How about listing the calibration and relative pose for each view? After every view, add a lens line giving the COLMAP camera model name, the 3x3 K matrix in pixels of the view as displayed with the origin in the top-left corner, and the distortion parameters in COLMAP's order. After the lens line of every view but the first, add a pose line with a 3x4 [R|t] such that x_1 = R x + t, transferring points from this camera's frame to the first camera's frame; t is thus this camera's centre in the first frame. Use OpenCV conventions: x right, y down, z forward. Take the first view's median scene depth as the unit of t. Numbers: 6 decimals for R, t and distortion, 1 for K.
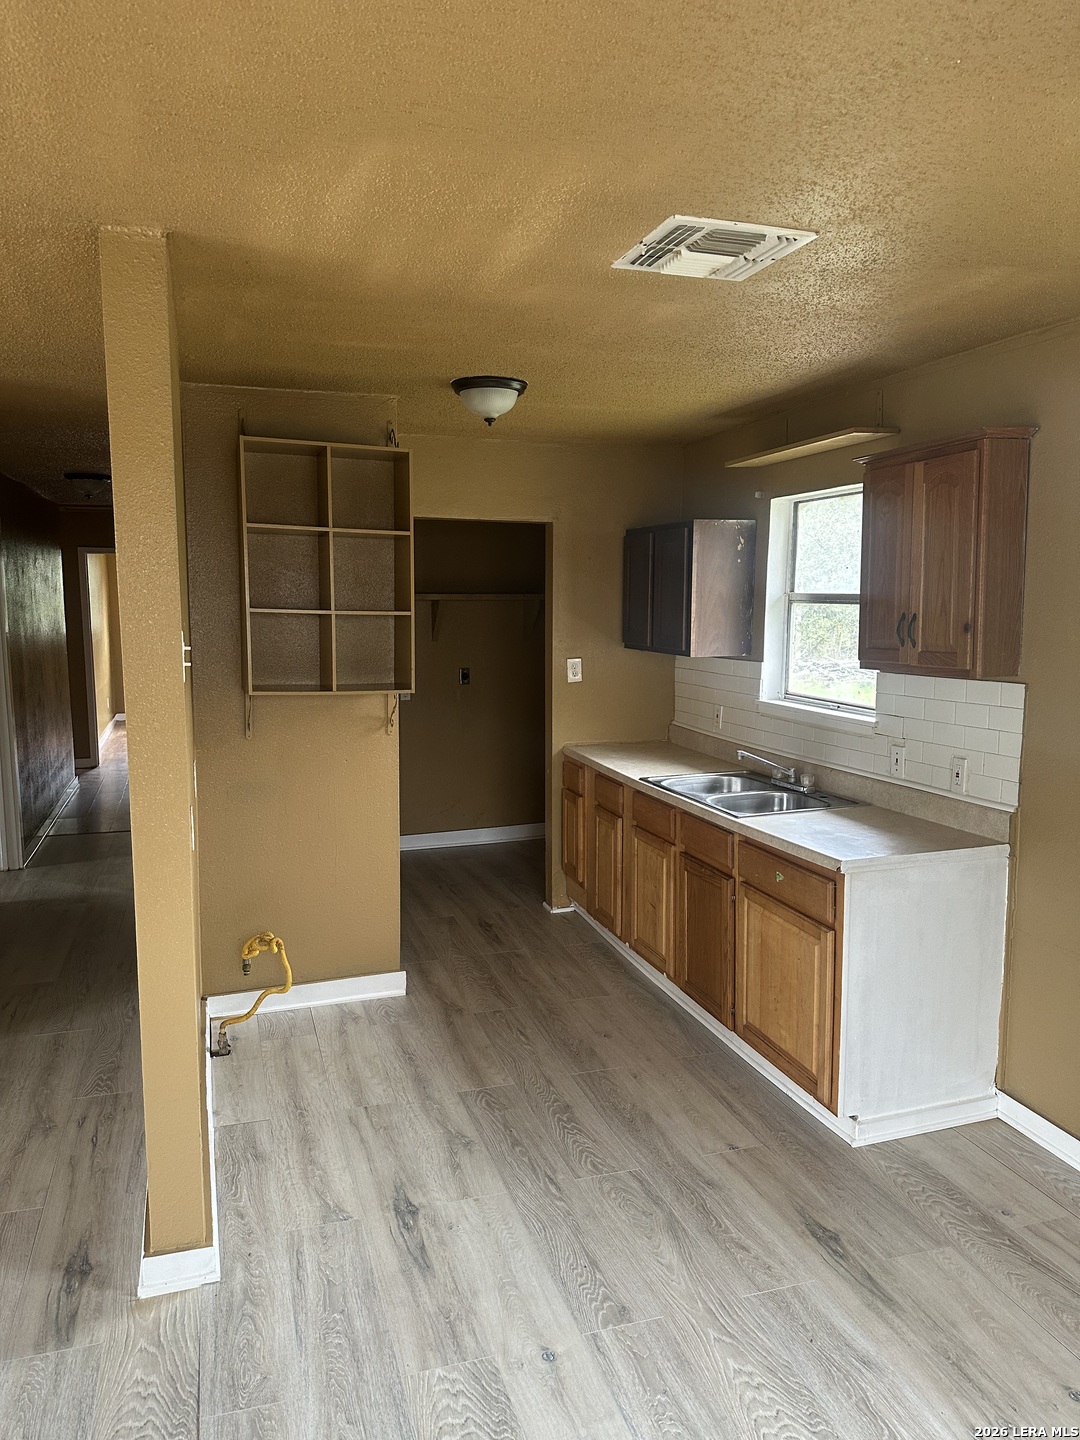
lens RADIAL K [[1019.3, 0, 540.0], [0, 1019.3, 720.0], [0, 0, 1]] dist [0.014611, -0.002265]
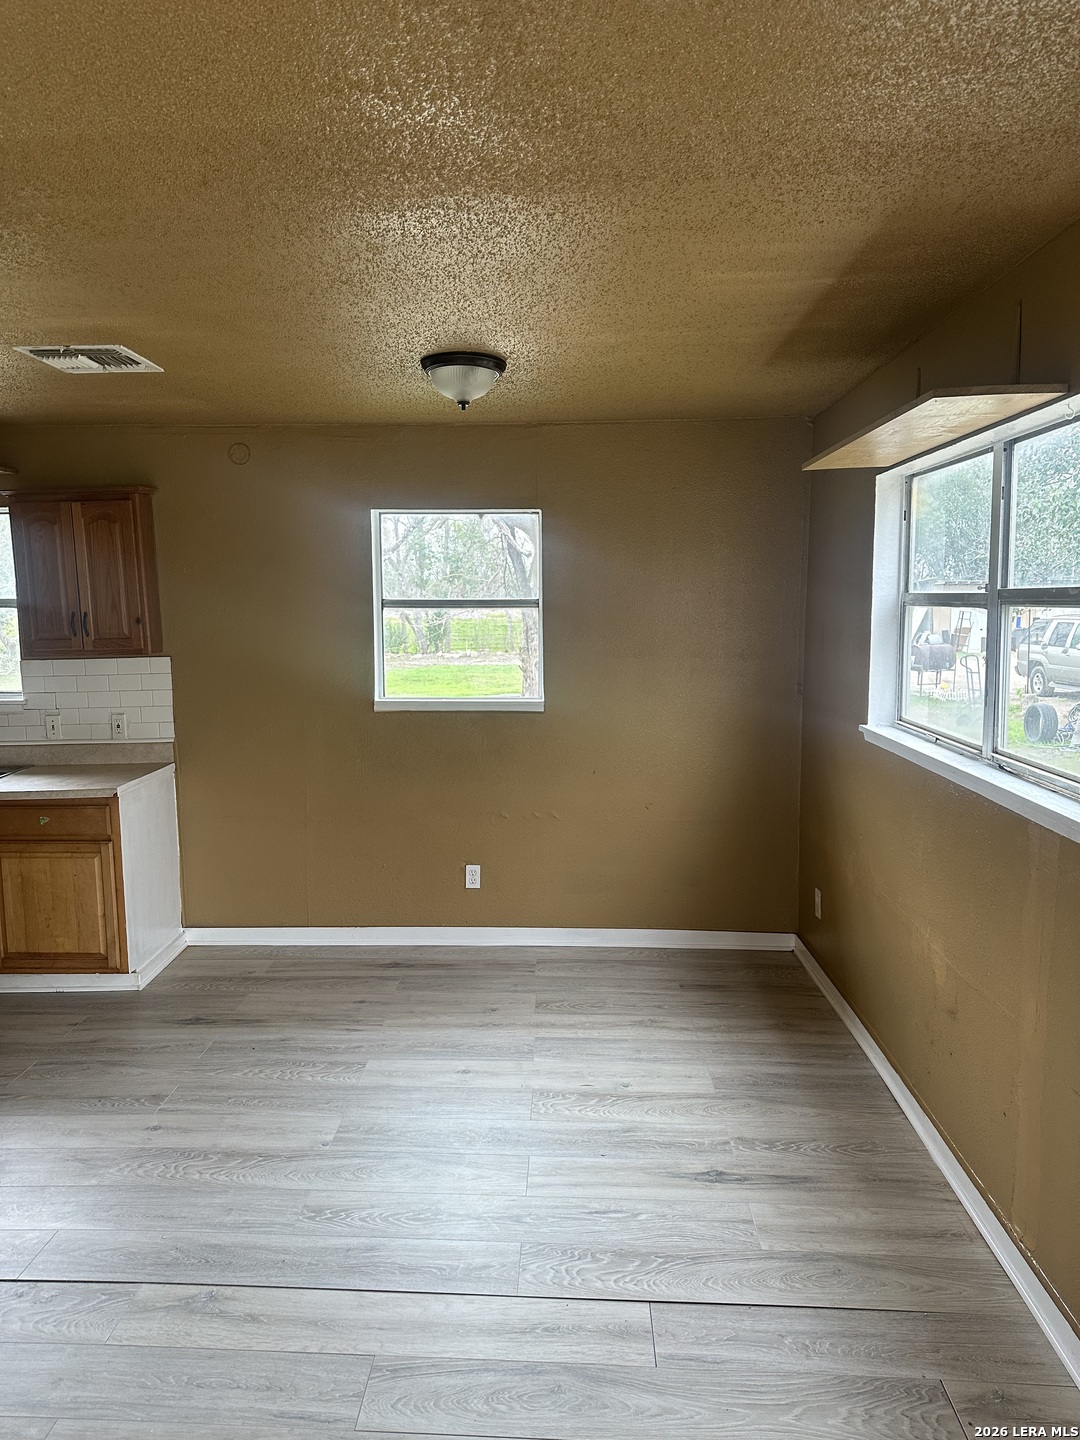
lens RADIAL K [[1019.3, 0, 540.0], [0, 1019.3, 720.0], [0, 0, 1]] dist [0.014611, -0.002265]
pose [[0.341493, -0.117316, 0.932534, -0.767616], [0.122520, 0.989270, 0.079587, 0.004683], [-0.931864, 0.087076, 0.352203, -0.041483]]
